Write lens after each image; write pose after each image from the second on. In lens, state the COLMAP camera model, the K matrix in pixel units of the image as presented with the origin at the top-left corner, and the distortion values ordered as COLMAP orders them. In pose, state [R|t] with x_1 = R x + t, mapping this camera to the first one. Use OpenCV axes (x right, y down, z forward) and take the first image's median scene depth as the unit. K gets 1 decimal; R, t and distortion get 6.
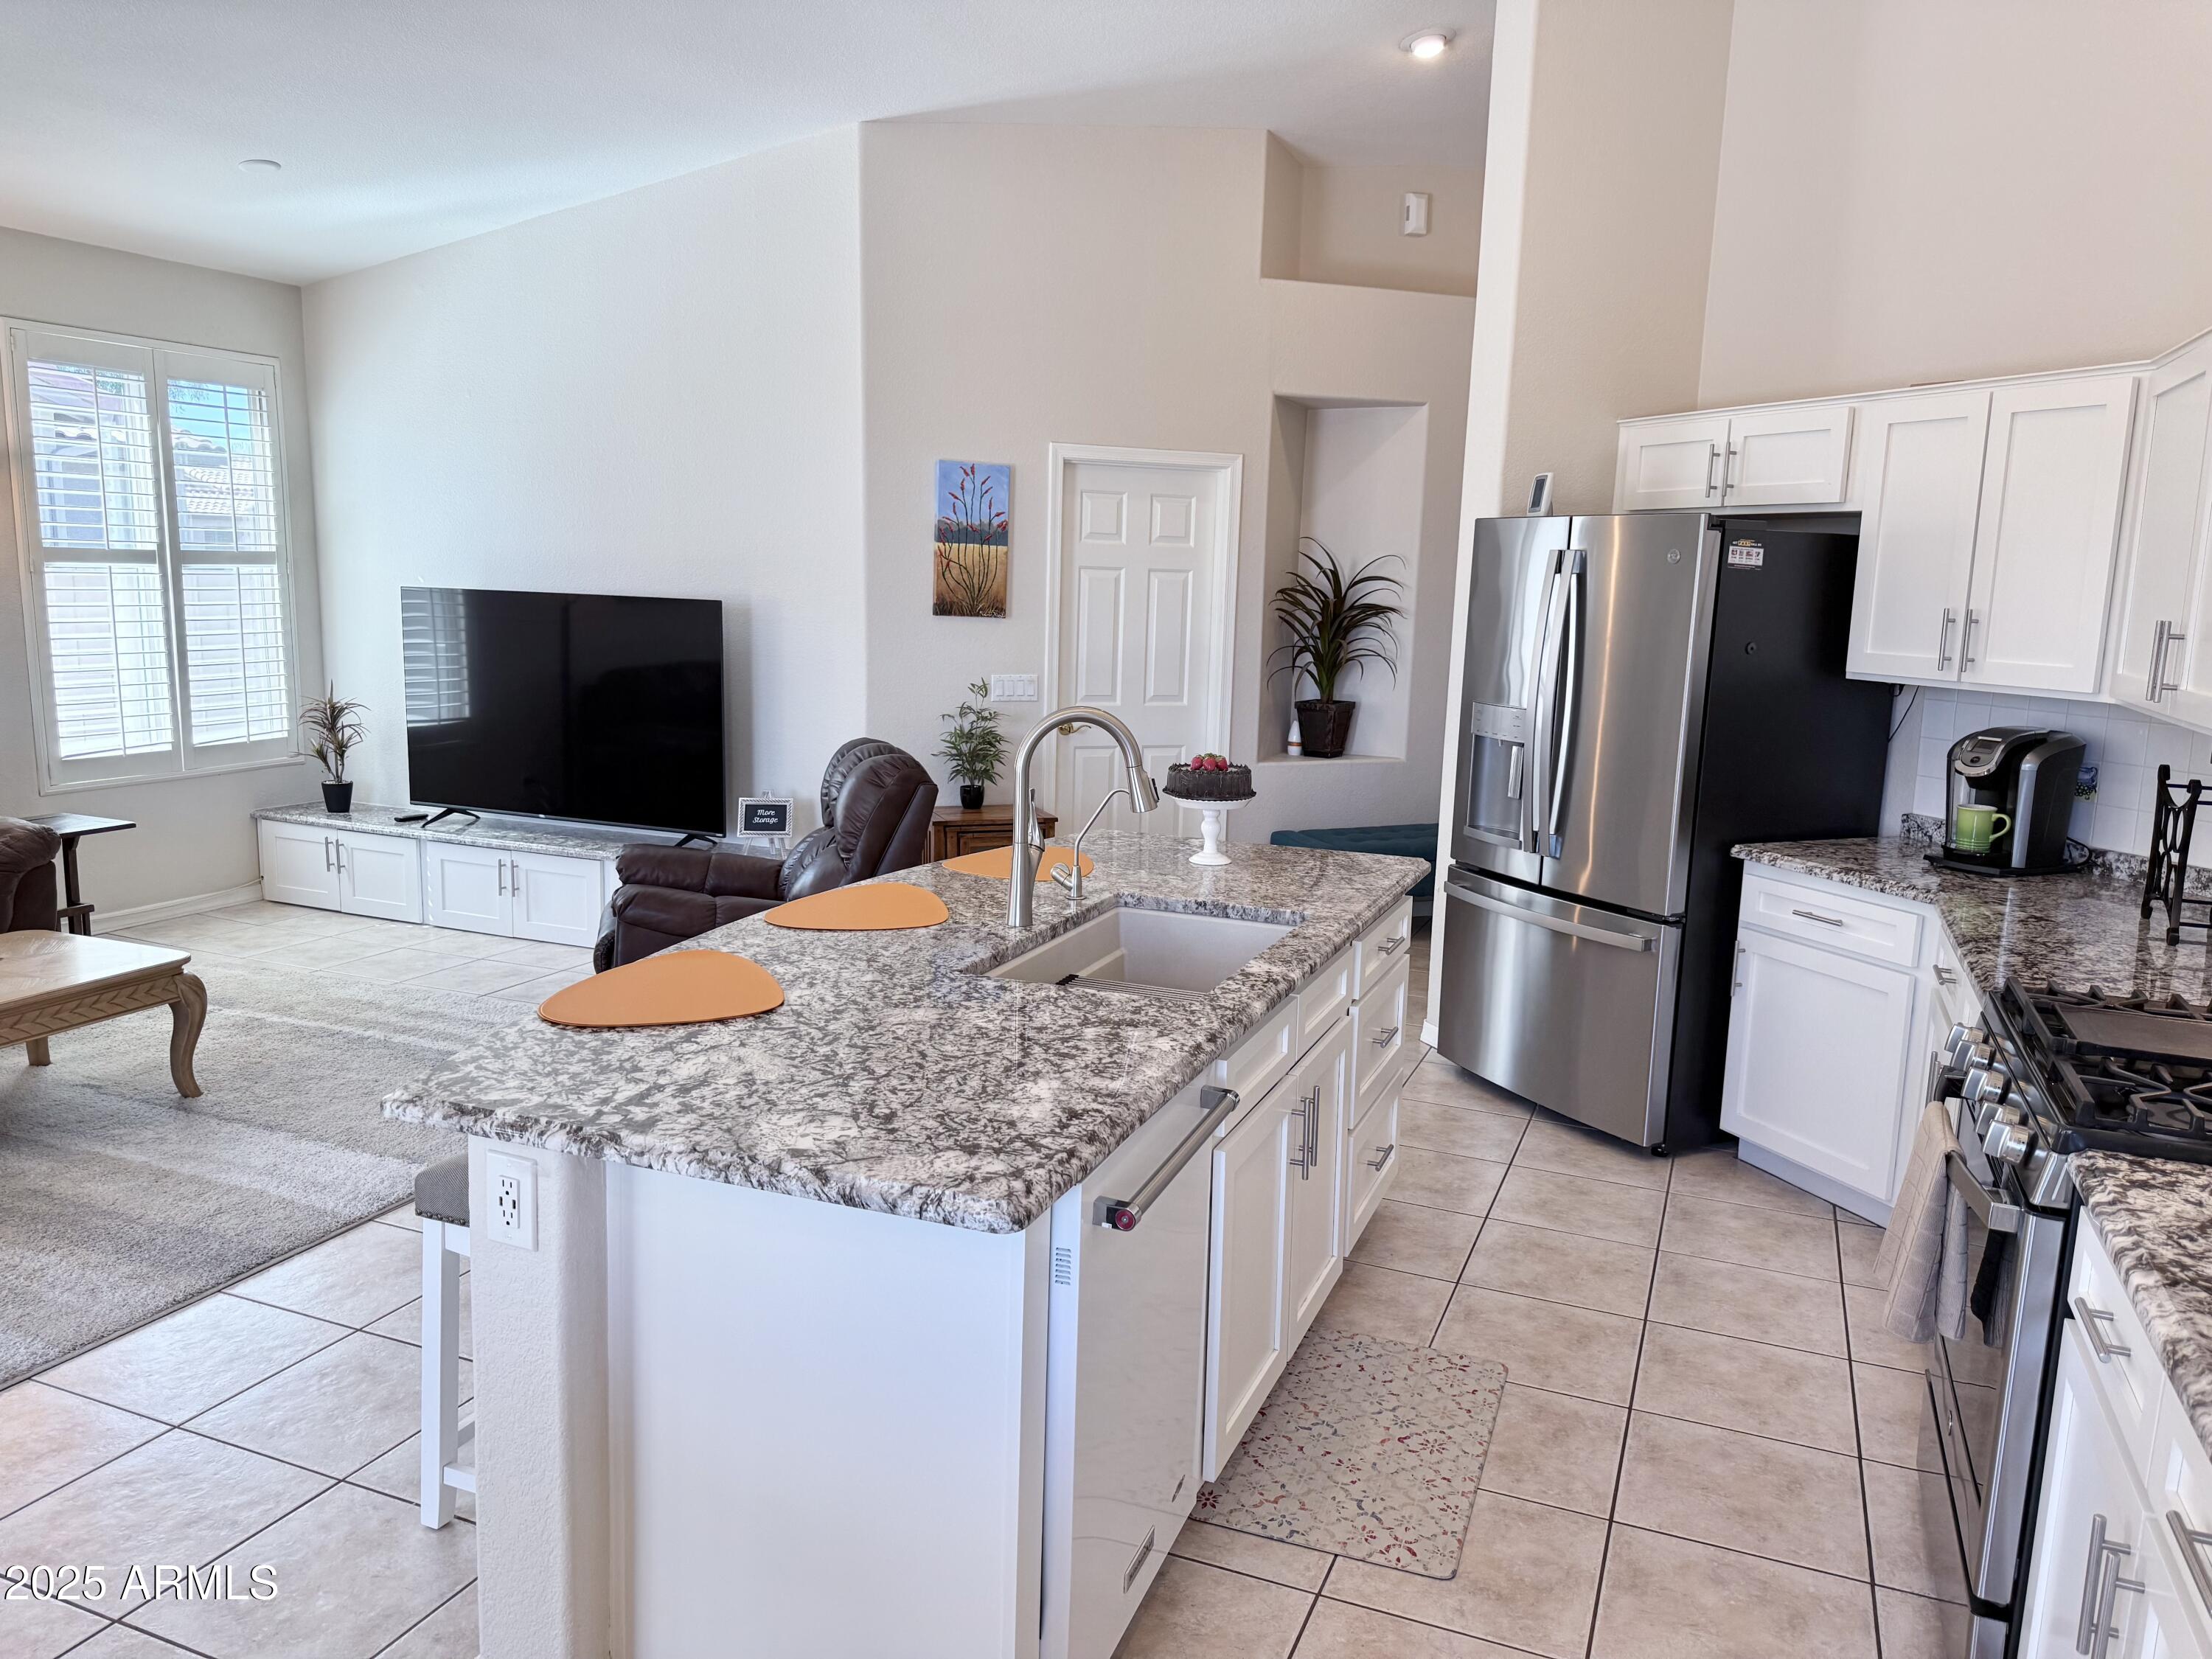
lens RADIAL K [[1584.3, 0, 1104.3], [0, 1584.3, 816.6], [0, 0, 1]] dist [0.033038, -0.029429]
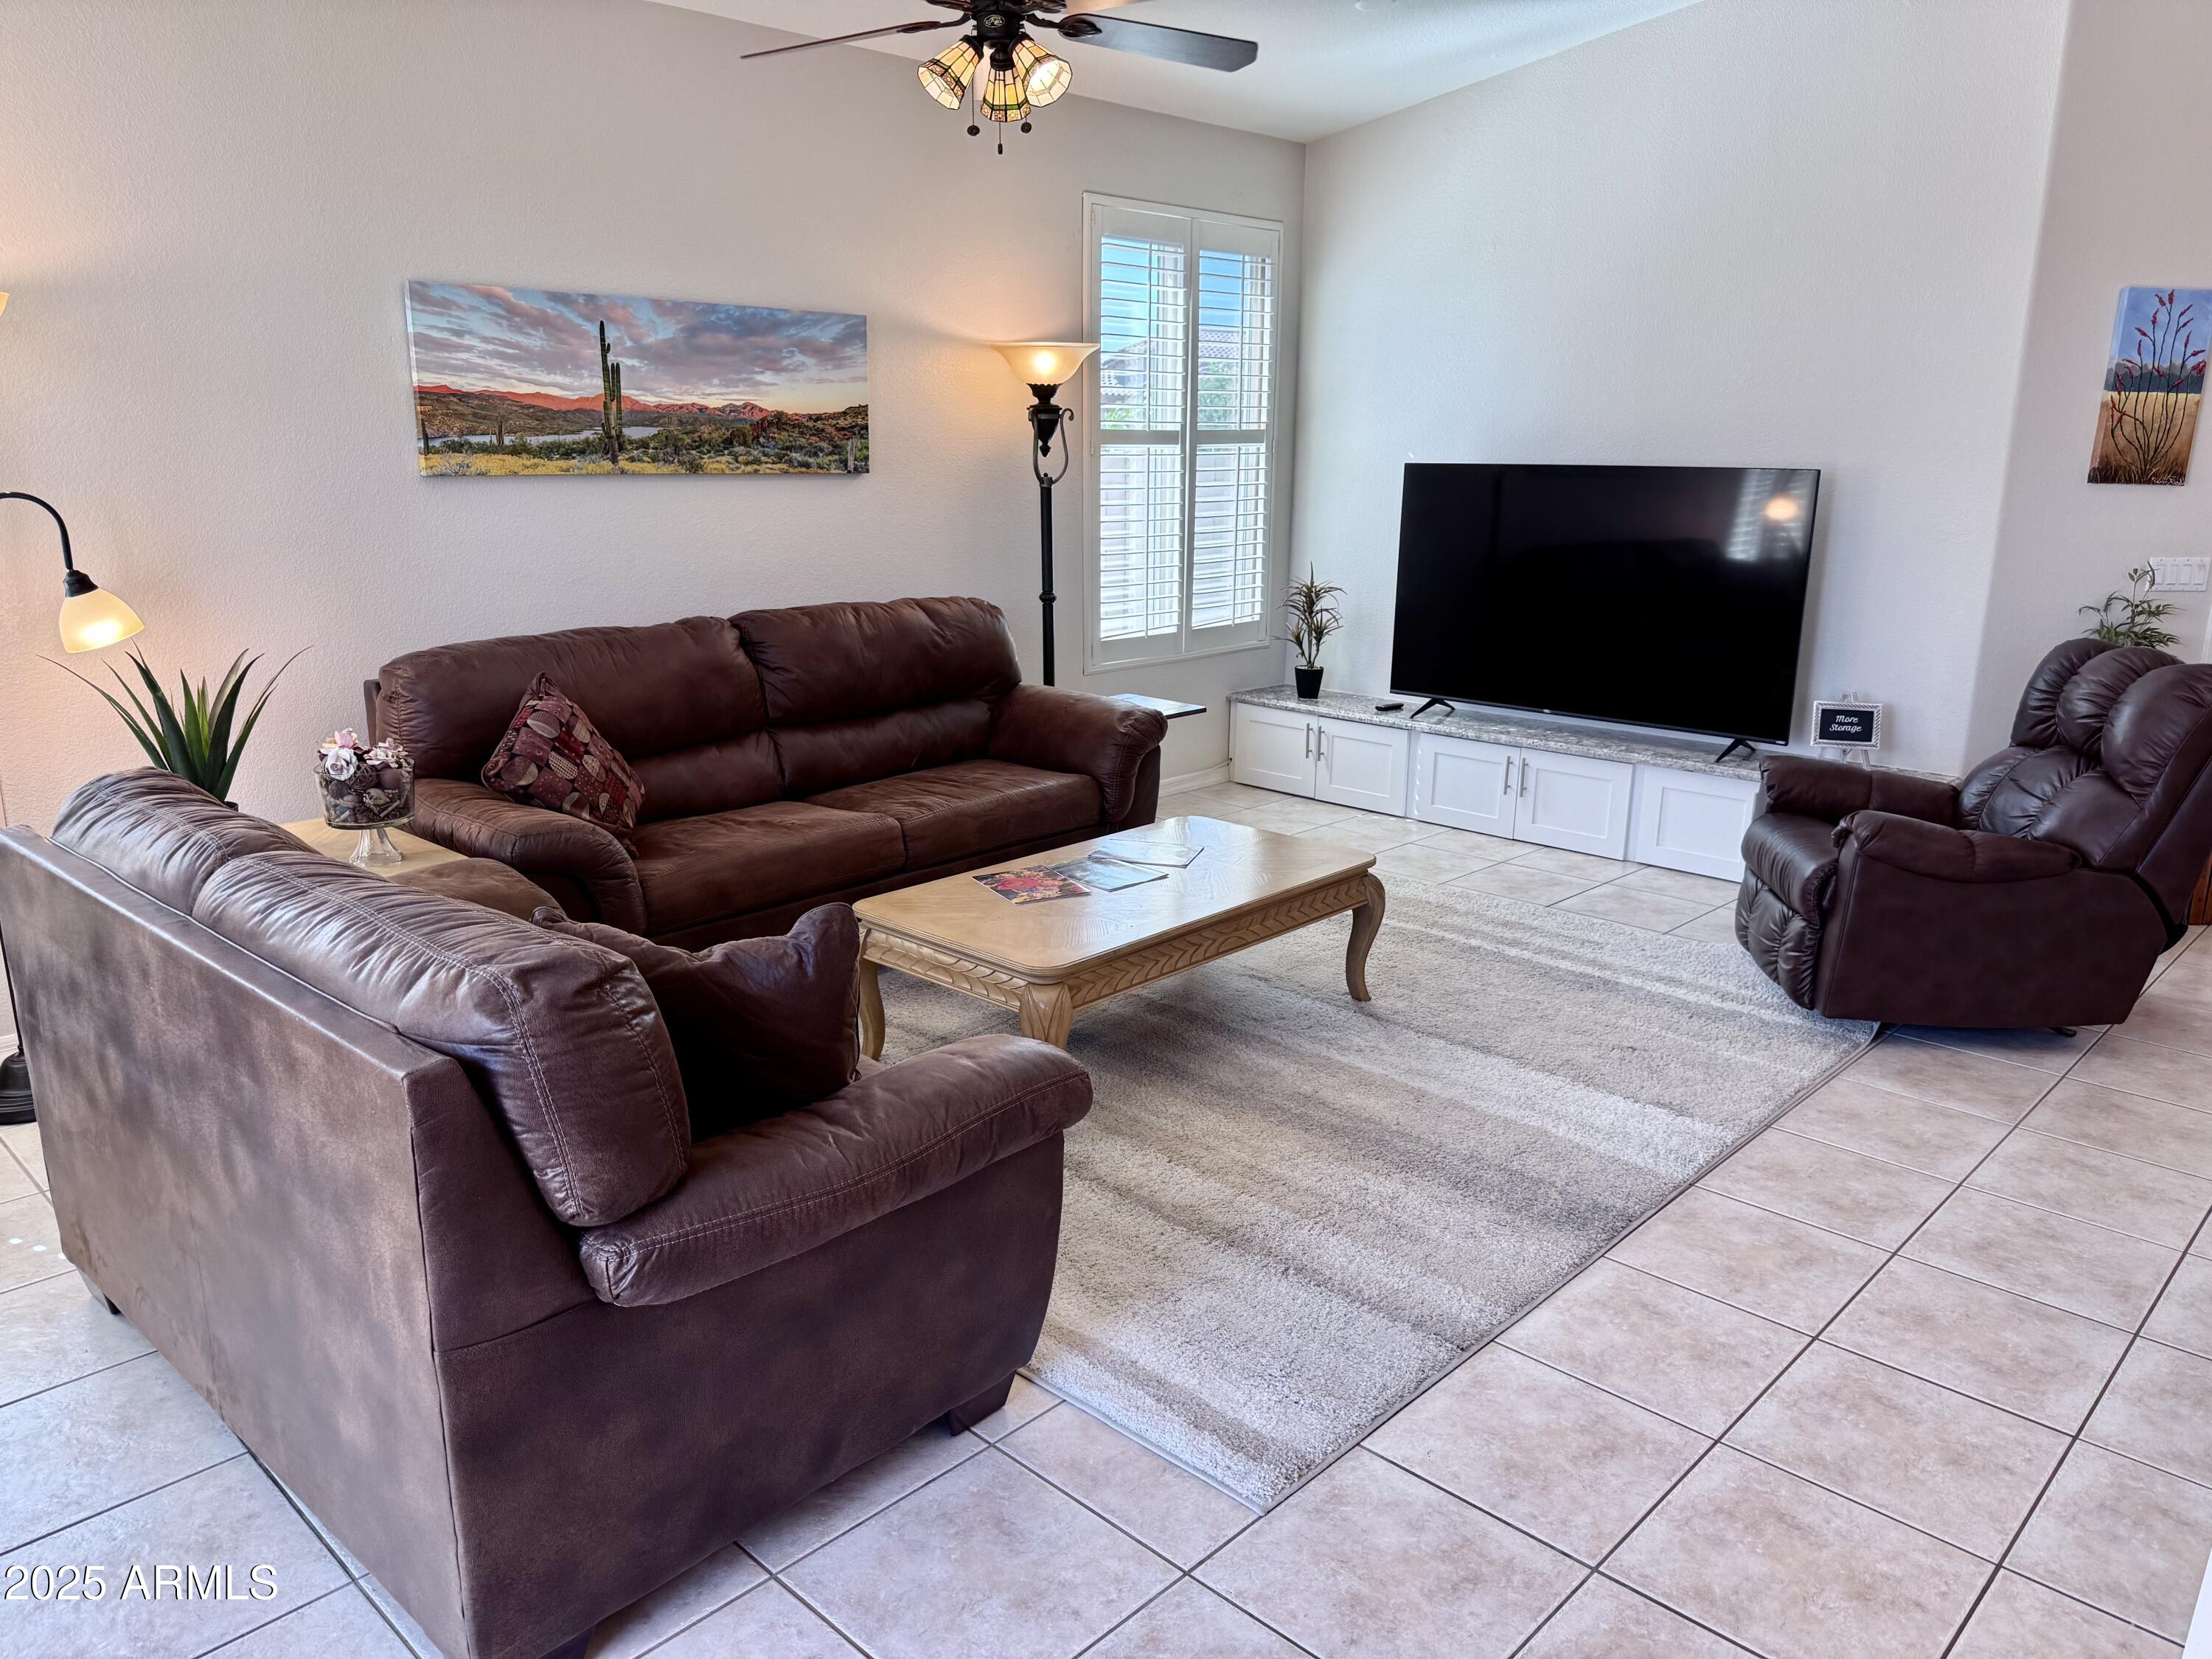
lens RADIAL K [[1584.3, 0, 1118.4], [0, 1584.3, 844.6], [0, 0, 1]] dist [0.033038, -0.029429]
pose [[0.929716, 0.069873, -0.361589, -0.252379], [-0.036027, 0.994383, 0.099518, -0.006423], [0.366512, -0.079497, 0.927011, 0.042176]]
